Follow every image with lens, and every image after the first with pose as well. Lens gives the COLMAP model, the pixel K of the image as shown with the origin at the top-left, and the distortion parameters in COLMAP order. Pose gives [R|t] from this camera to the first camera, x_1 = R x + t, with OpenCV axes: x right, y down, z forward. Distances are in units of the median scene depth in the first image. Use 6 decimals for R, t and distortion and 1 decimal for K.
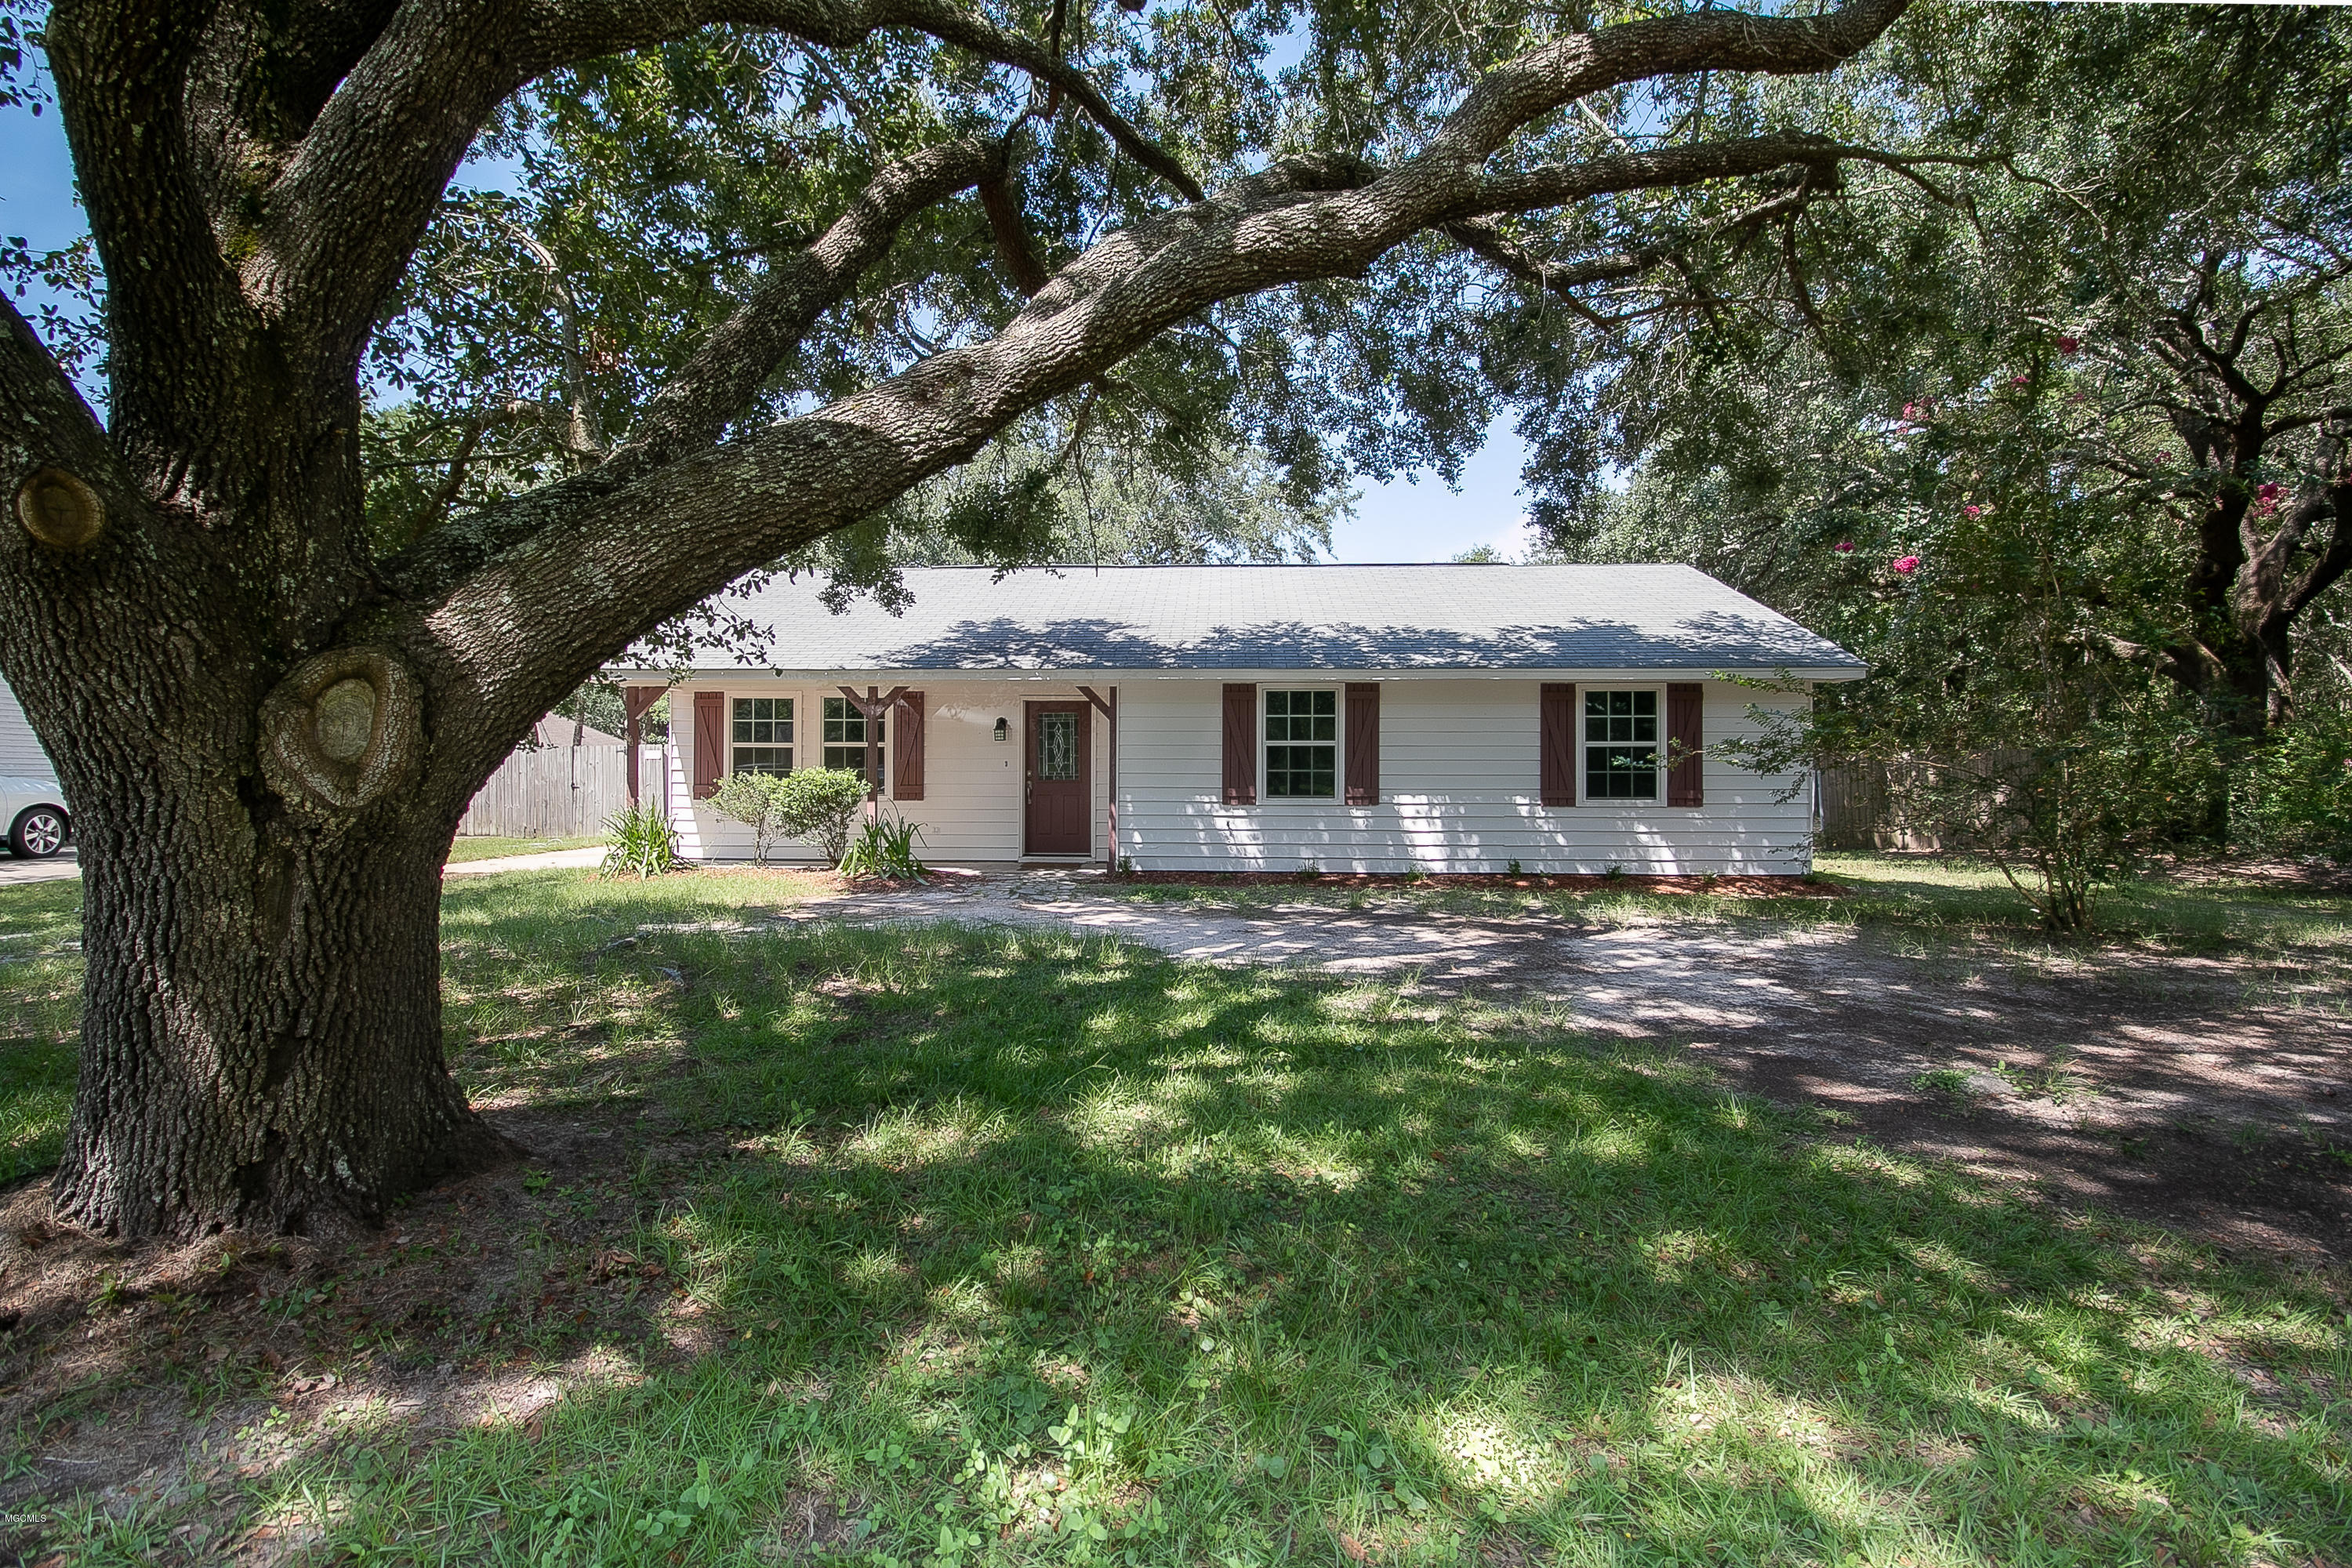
lens RADIAL K [[1096.5, 0, 1163.8], [0, 1096.5, 770.5], [0, 0, 1]] dist [-0.002590, -0.001328]
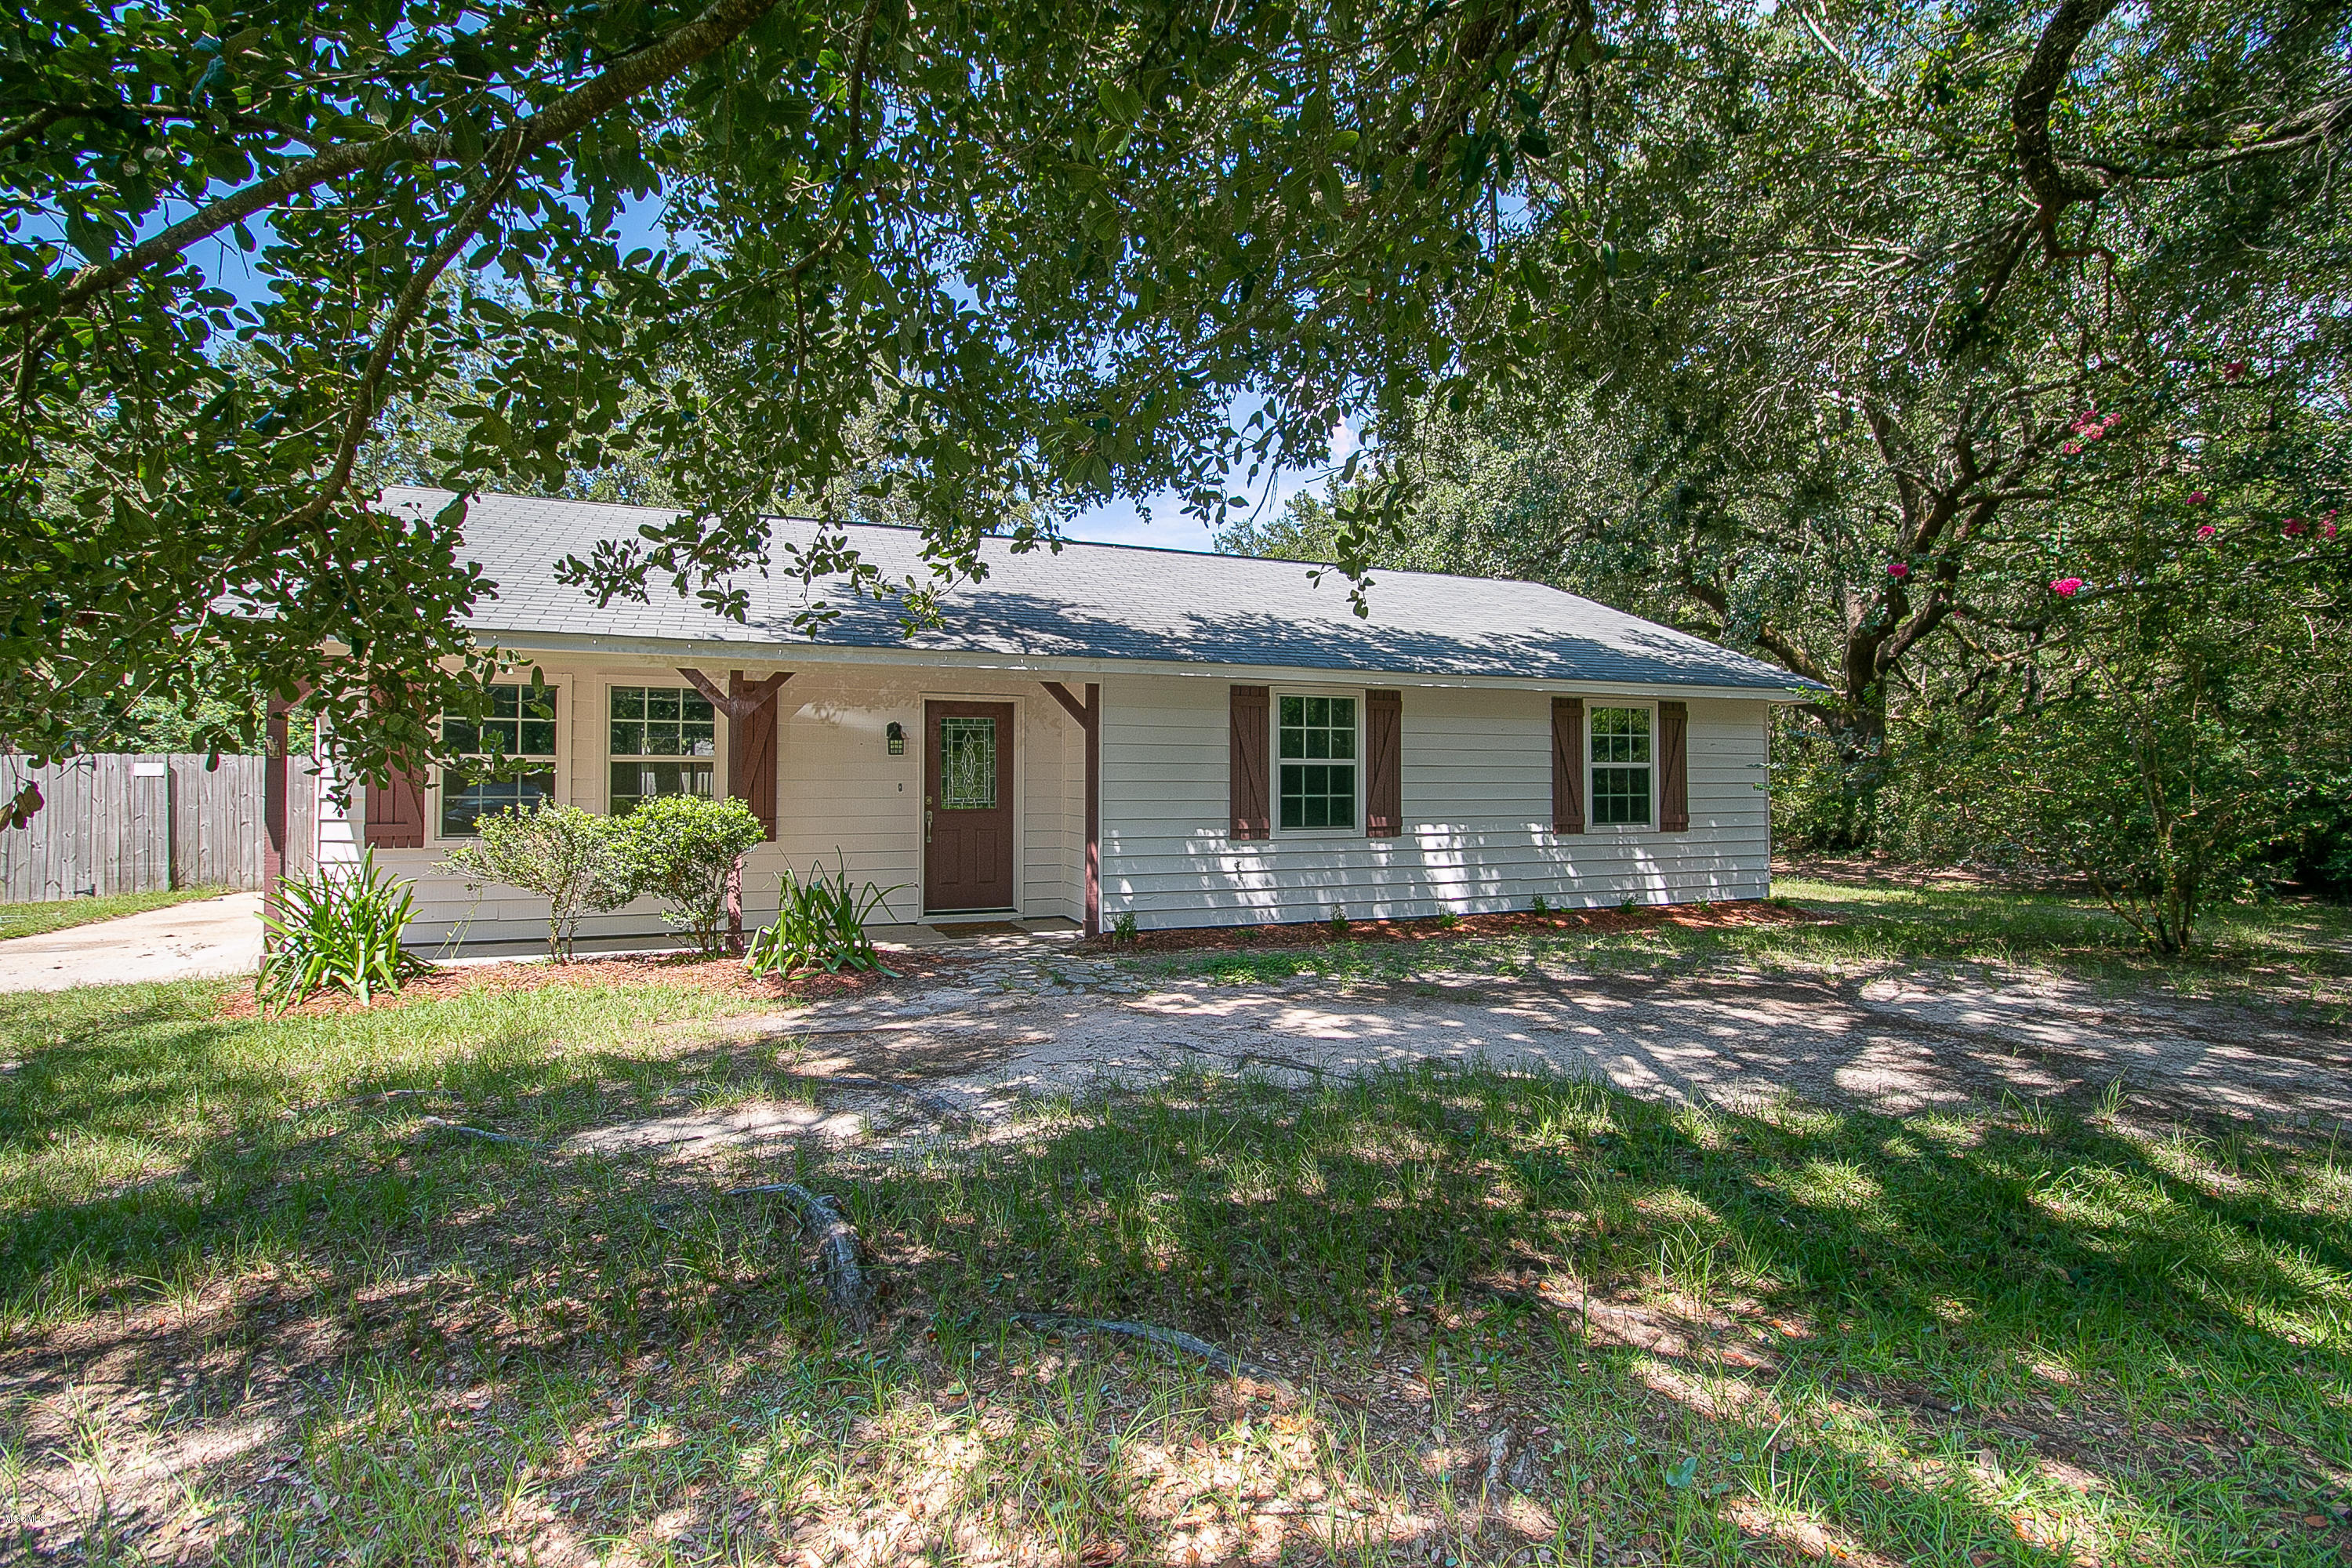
lens RADIAL K [[1096.5, 0, 1163.8], [0, 1096.5, 770.5], [0, 0, 1]] dist [-0.002590, -0.001328]
pose [[0.911493, 0.003561, 0.411301, -0.311558], [0.002034, 0.999911, -0.013163, -0.008232], [-0.411312, 0.012835, 0.911404, 0.310370]]
